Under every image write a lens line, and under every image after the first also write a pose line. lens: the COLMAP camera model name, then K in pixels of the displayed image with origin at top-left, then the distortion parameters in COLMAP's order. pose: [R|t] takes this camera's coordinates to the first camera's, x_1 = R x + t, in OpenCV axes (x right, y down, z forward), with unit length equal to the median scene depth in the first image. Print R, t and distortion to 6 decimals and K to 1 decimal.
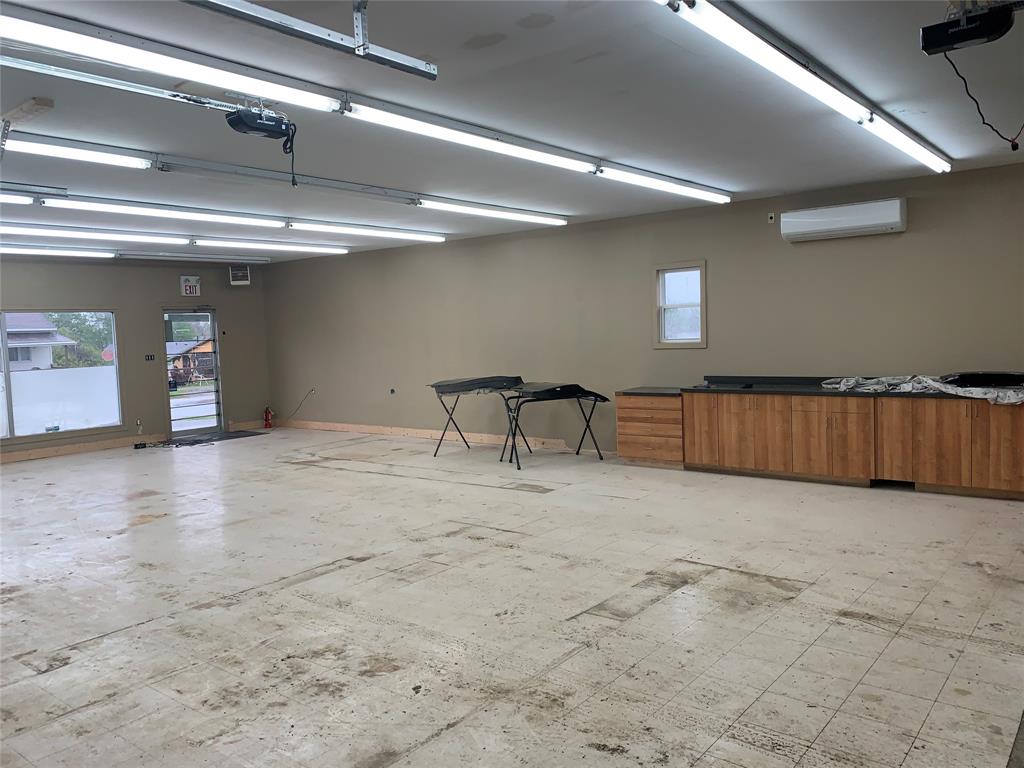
lens RADIAL K [[792.8, 0, 514.4], [0, 792.8, 378.8], [0, 0, 1]] dist [-0.001215, 0.001258]
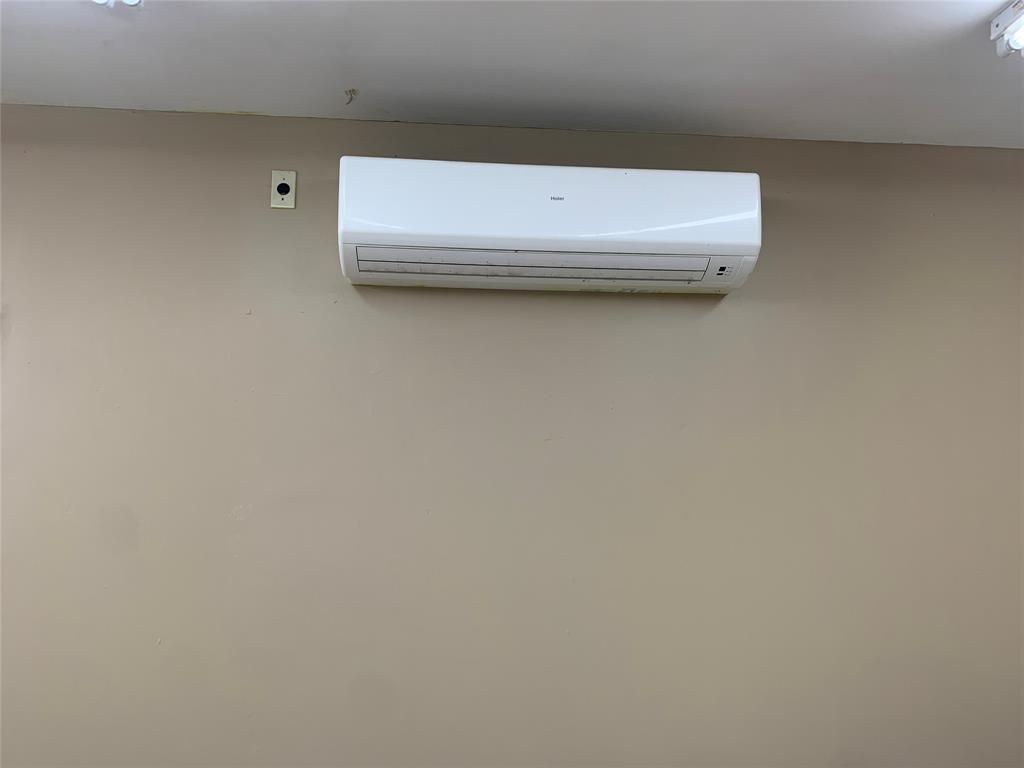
lens RADIAL K [[792.8, 0, 514.4], [0, 792.8, 378.8], [0, 0, 1]] dist [-0.001215, 0.001258]
pose [[0.717261, 0.132307, 0.684129, 0.223027], [0.020048, 0.977483, -0.210059, -0.087776], [-0.696516, 0.164383, 0.698458, 0.840189]]
